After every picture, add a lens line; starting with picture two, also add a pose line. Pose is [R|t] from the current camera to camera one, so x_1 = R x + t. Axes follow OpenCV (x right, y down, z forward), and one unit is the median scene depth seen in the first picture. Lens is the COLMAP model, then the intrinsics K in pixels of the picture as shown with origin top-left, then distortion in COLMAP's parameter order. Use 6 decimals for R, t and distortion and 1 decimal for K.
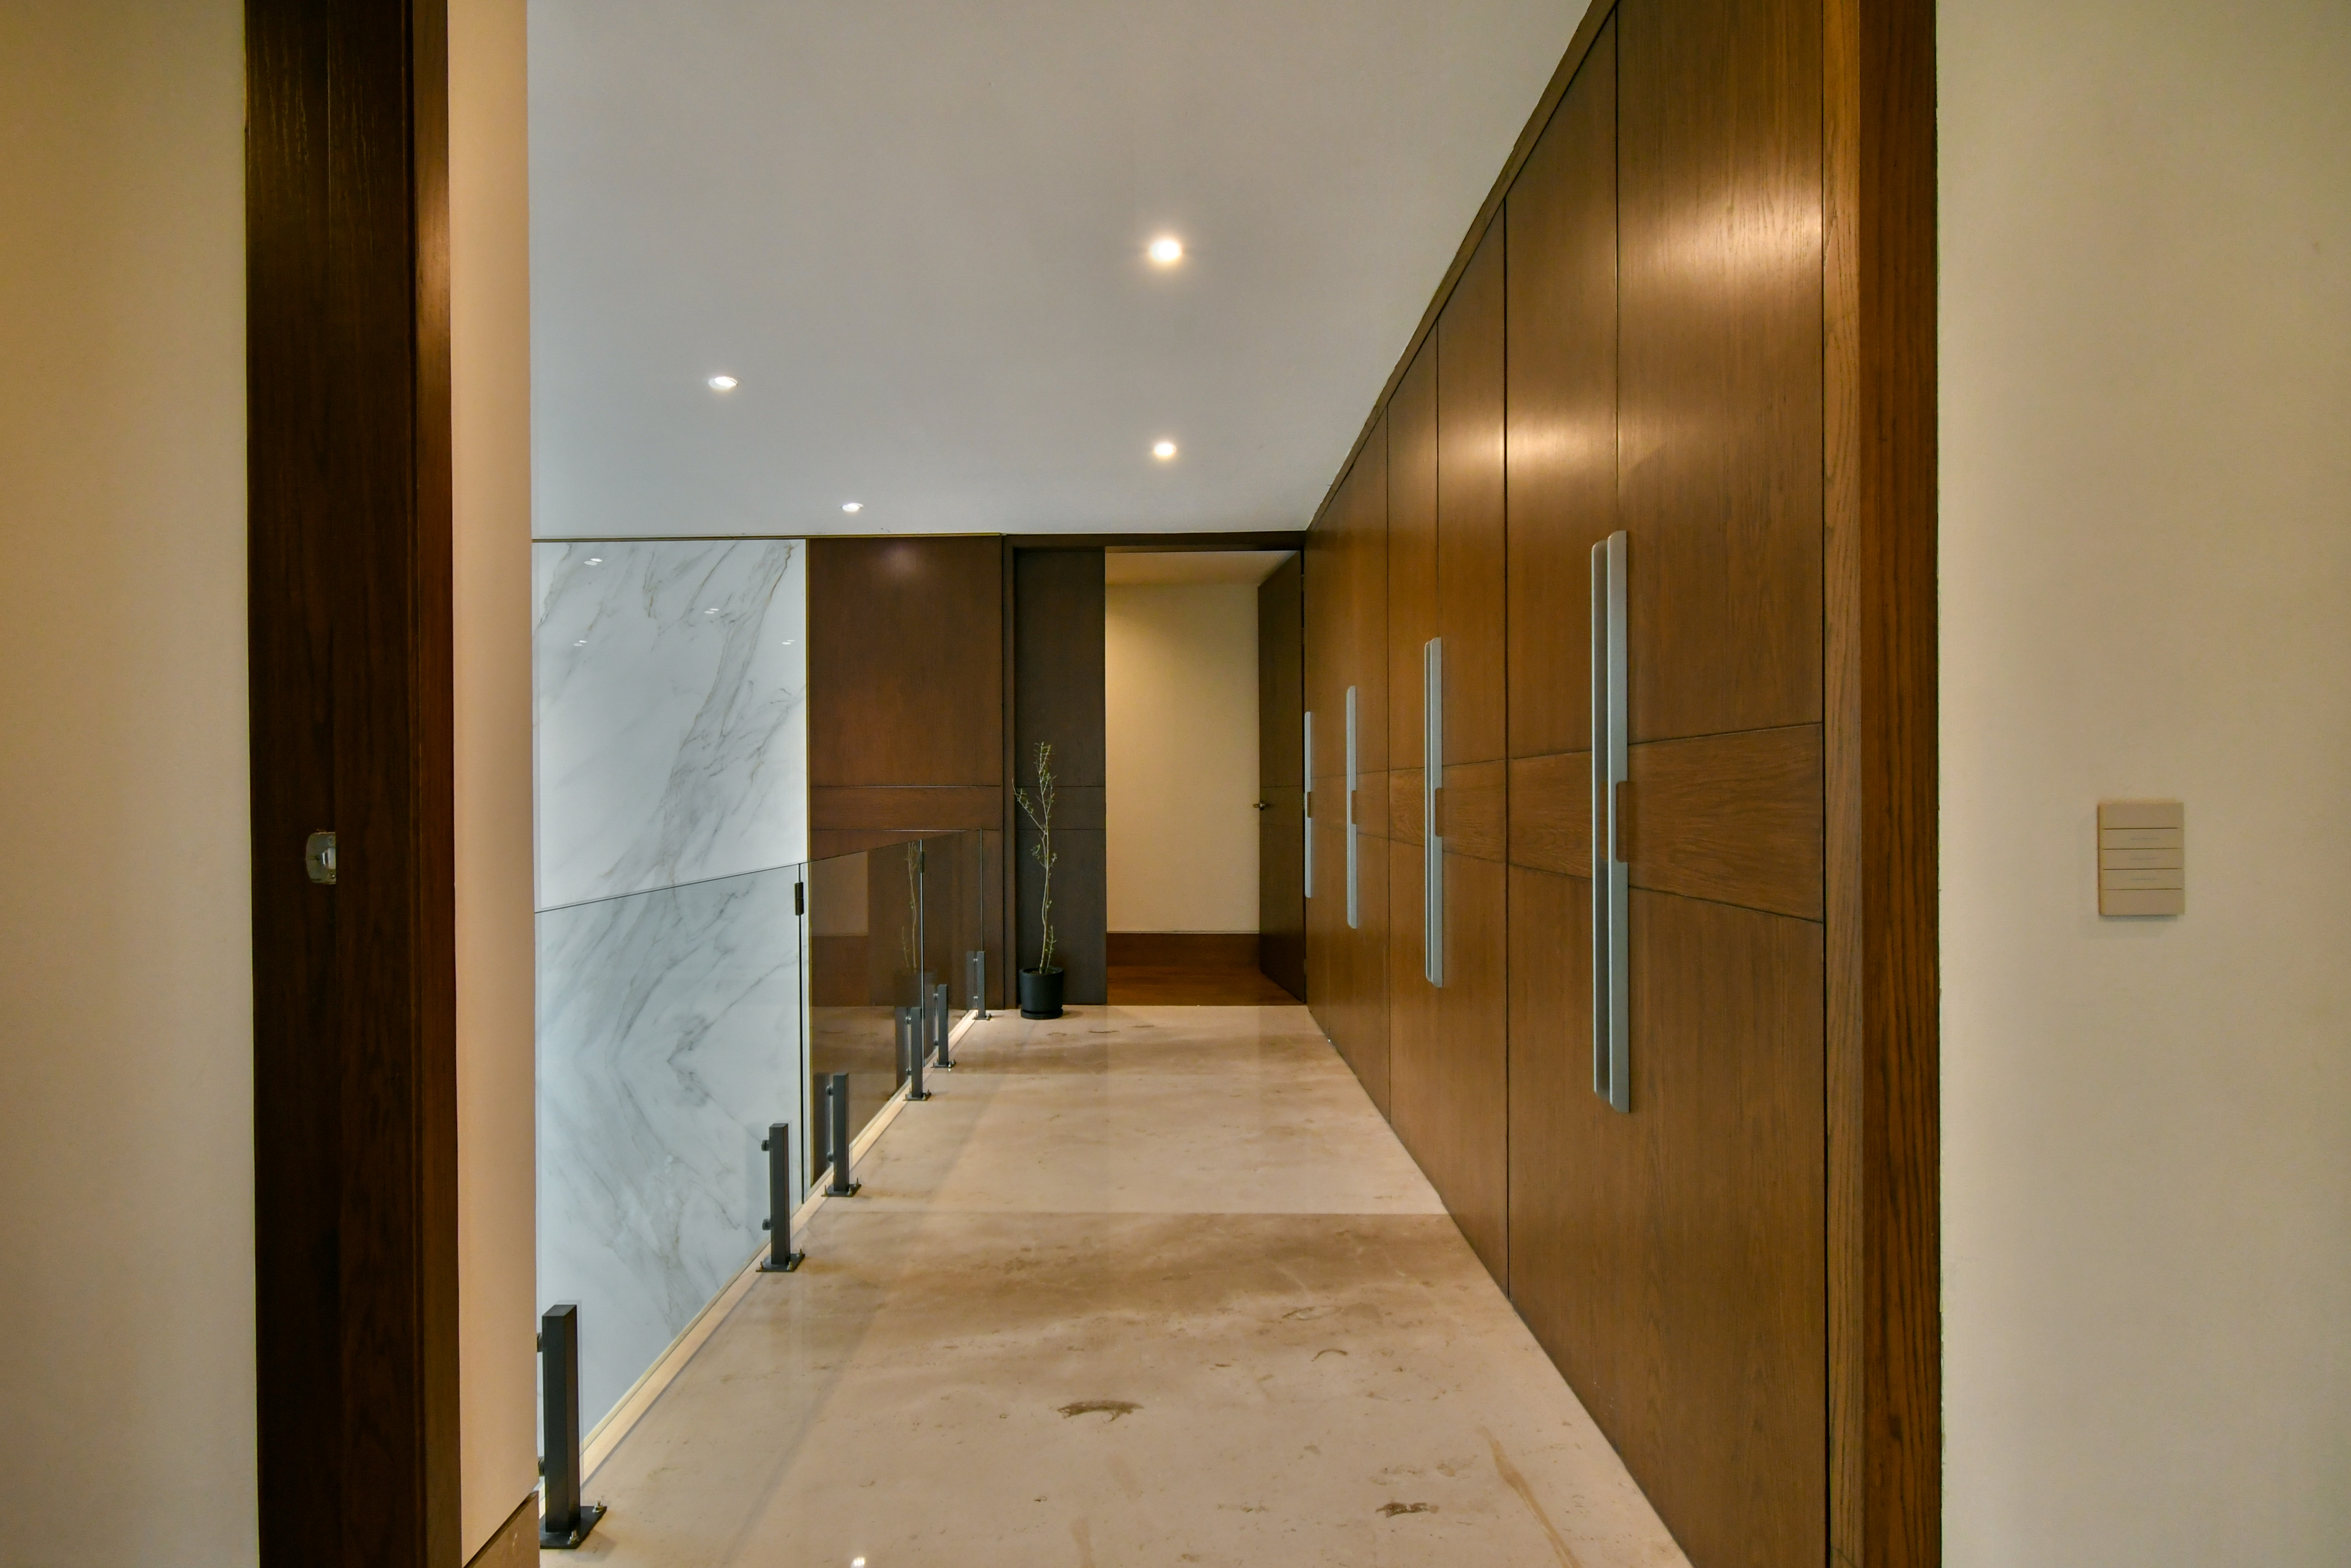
lens RADIAL K [[1036.6, 0, 1181.0], [0, 1036.6, 785.0], [0, 0, 1]] dist [0.008045, -0.003420]
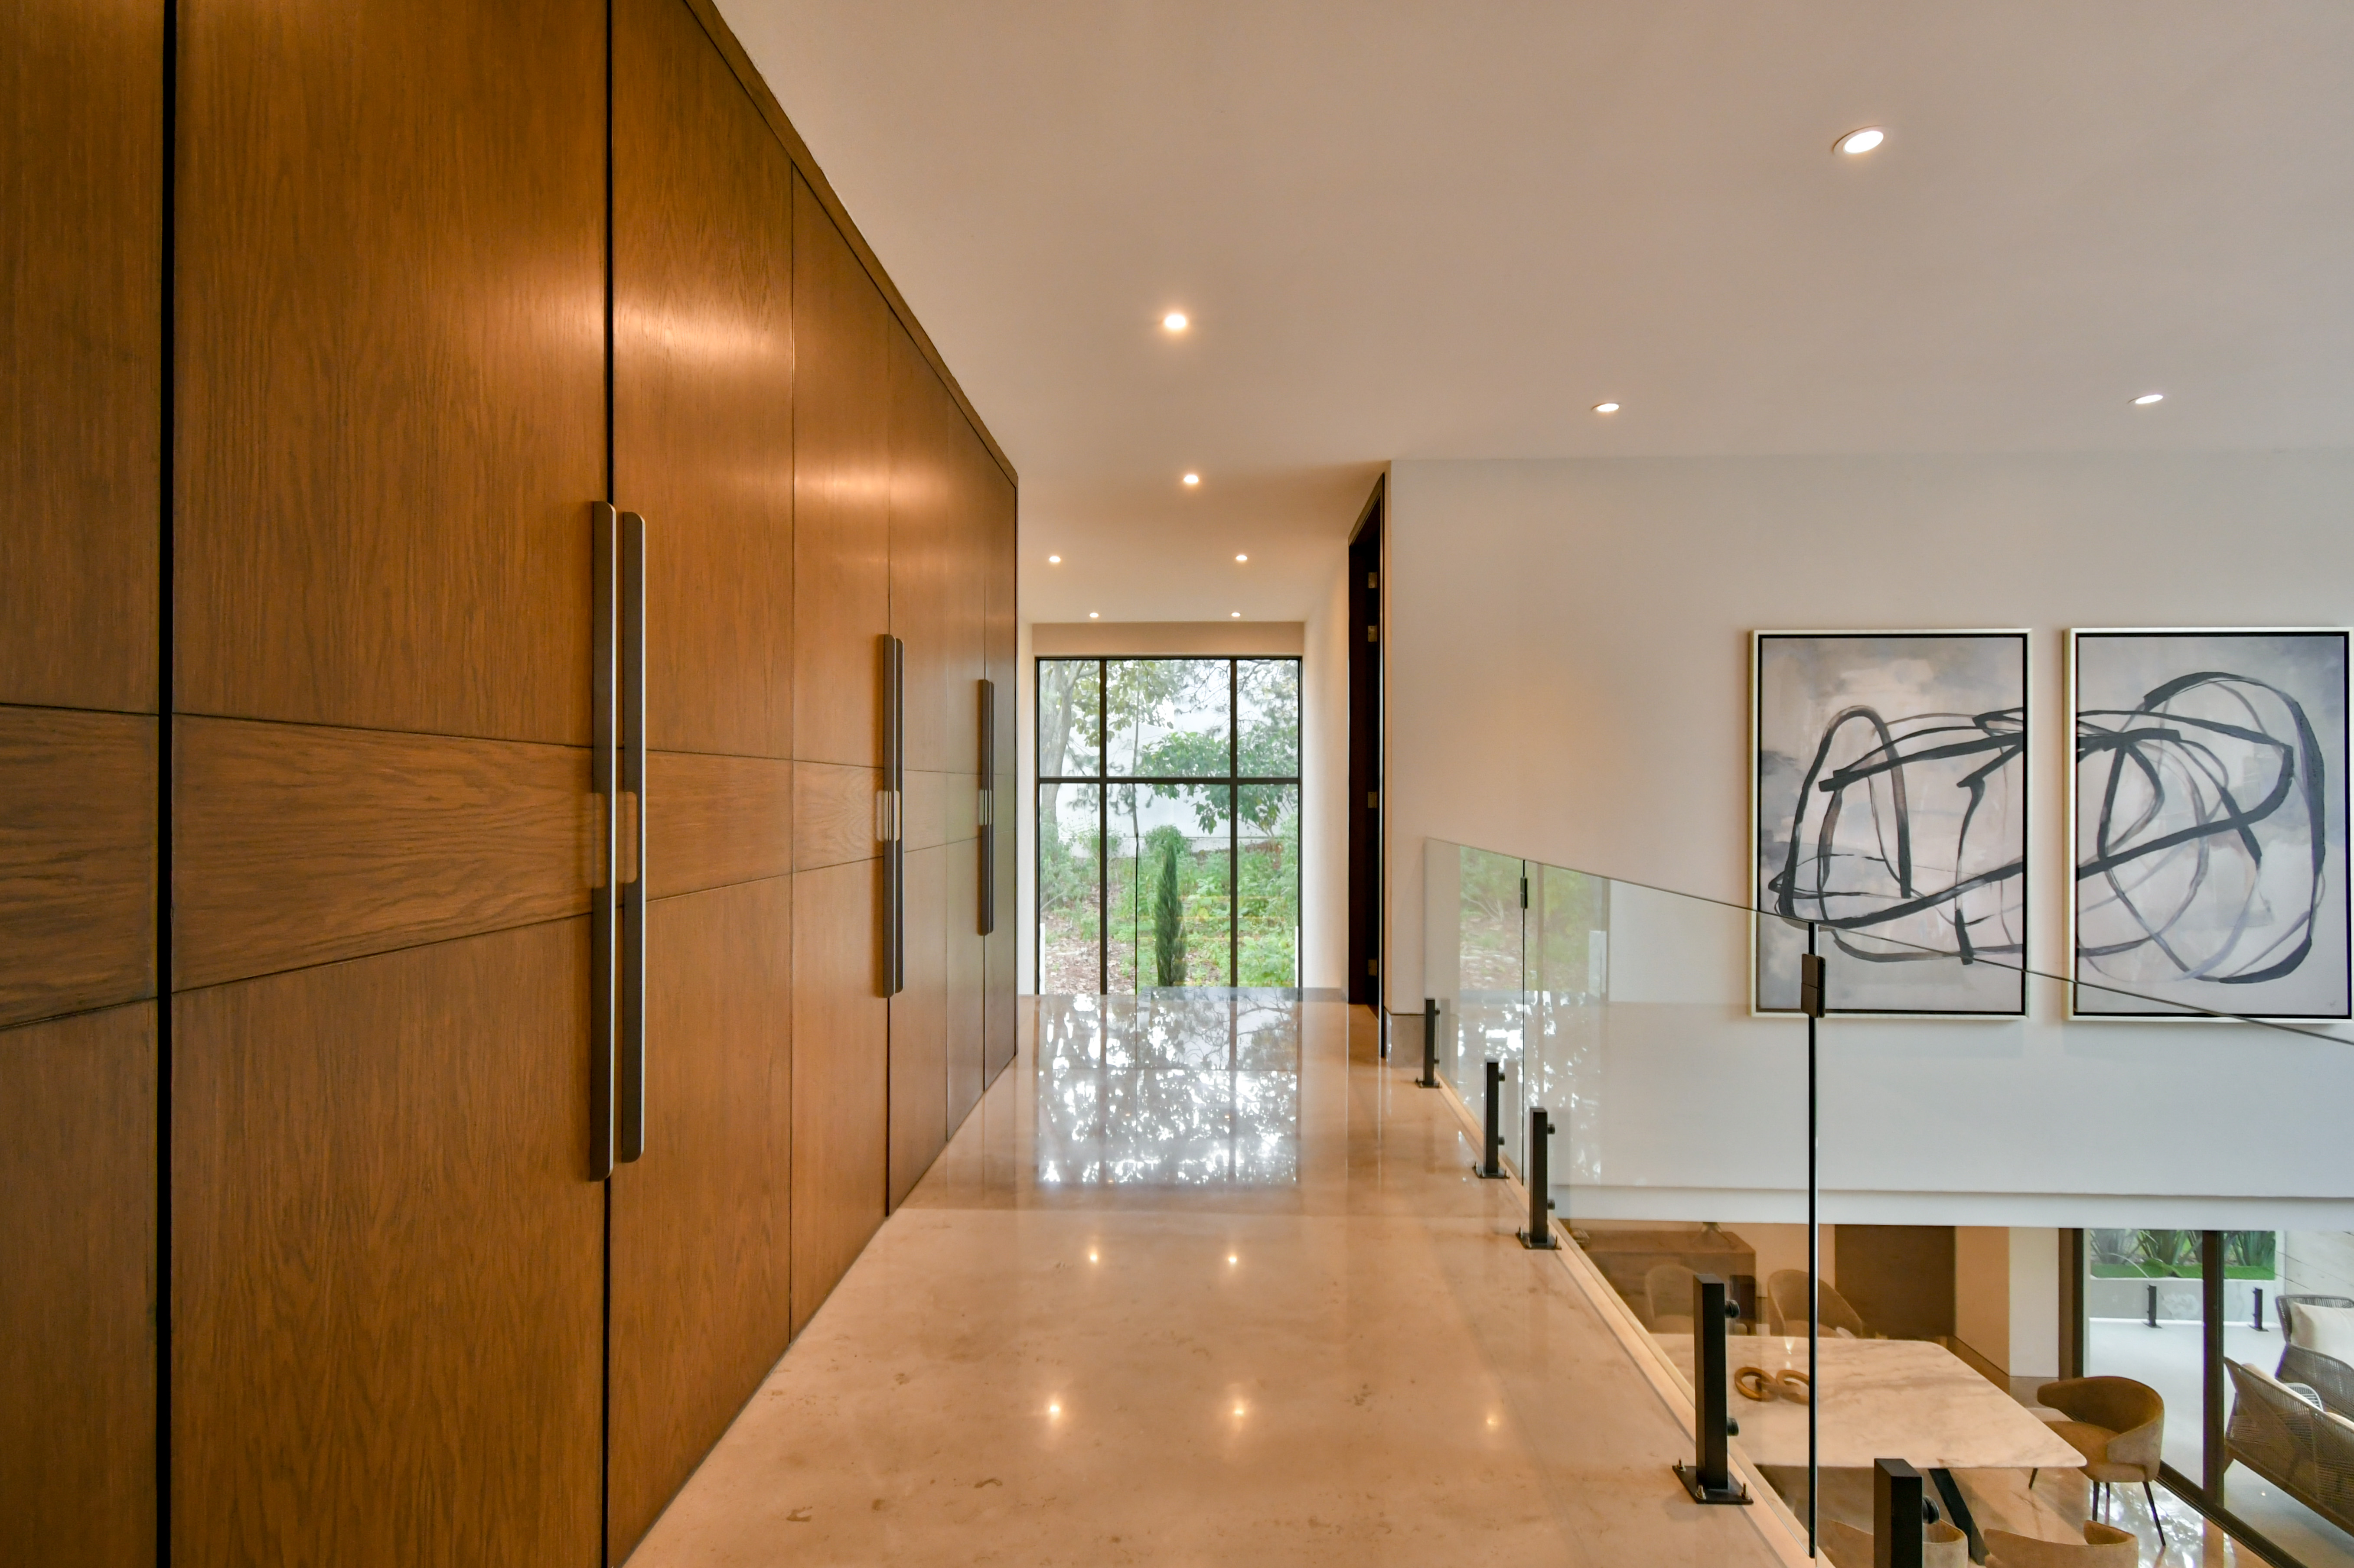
lens RADIAL K [[1037.8, 0, 1182.5], [0, 1037.8, 785.0], [0, 0, 1]] dist [0.008045, -0.003420]
pose [[-0.998895, 0.001054, 0.046990, -0.036480], [0.000691, 0.999970, -0.007744, 0.003548], [-0.046997, -0.007703, -0.998865, 1.045892]]
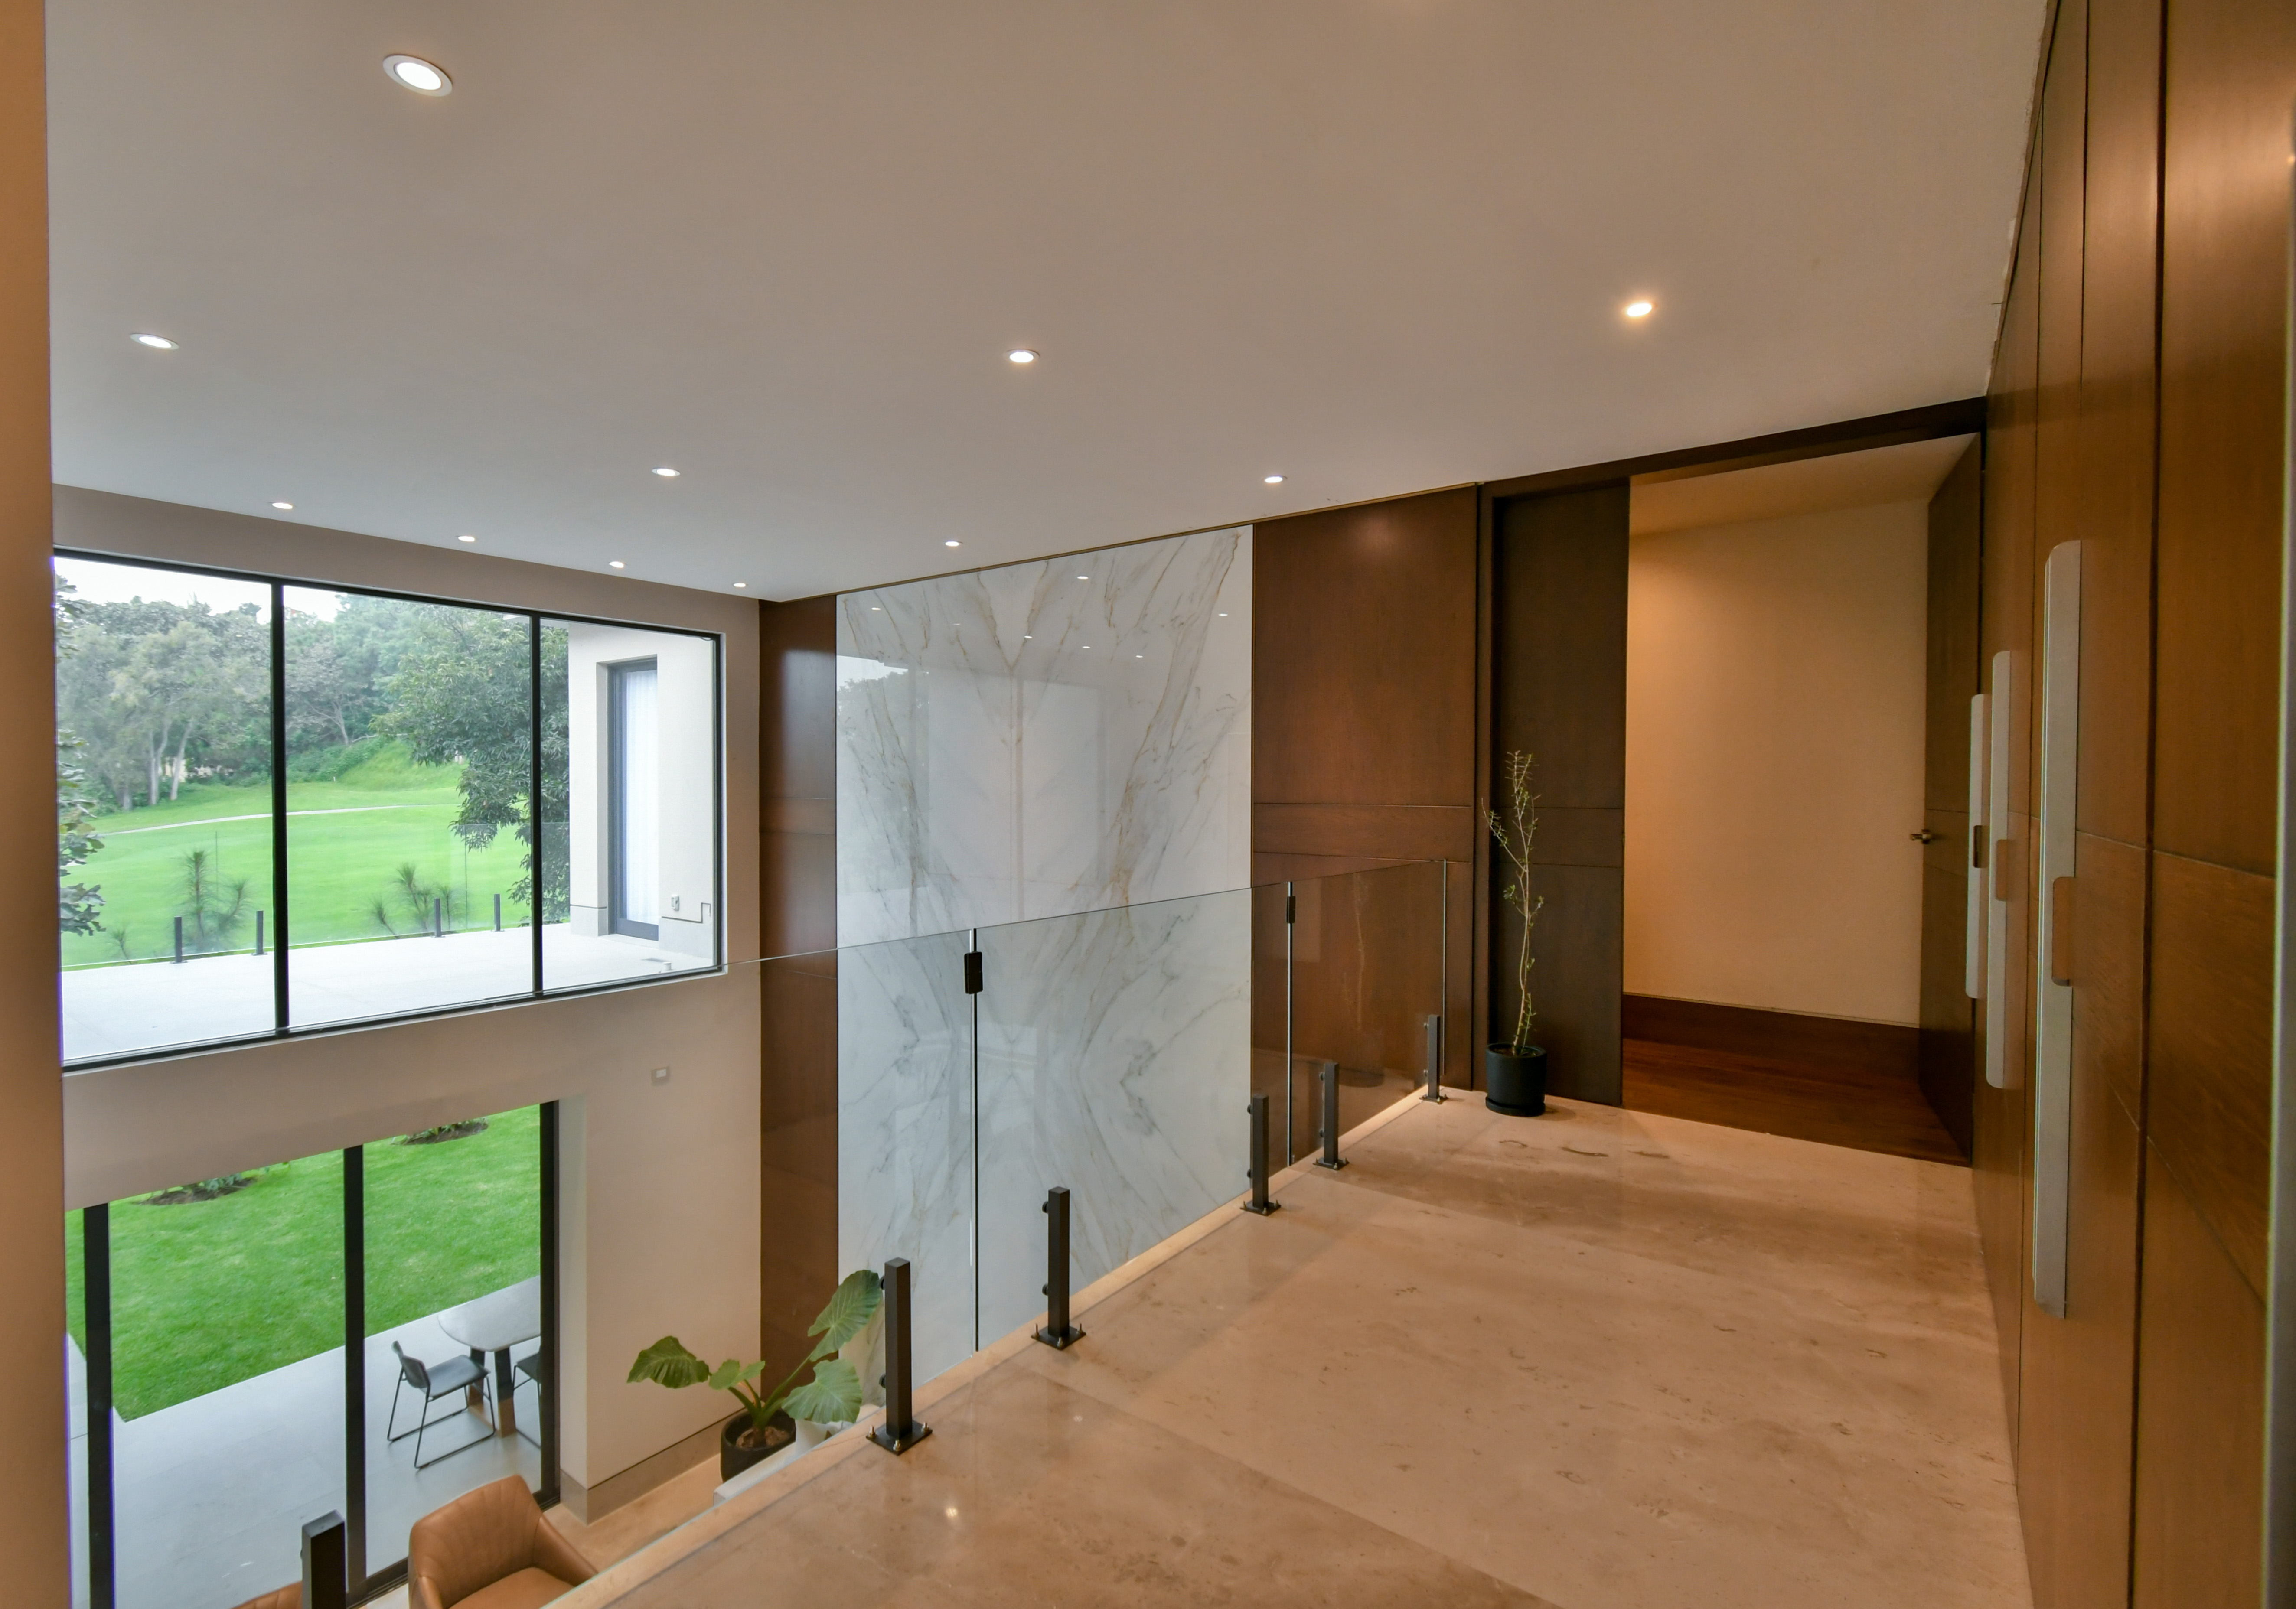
lens RADIAL K [[1065.5, 0, 1119.4], [0, 1065.5, 807.2], [0, 0, 1]] dist [0.002272, 0.000955]
pose [[0.795597, 0.018656, -0.605539, 0.106124], [-0.003270, 0.999643, 0.026502, -0.019397], [0.605818, -0.019105, 0.795374, 0.207608]]
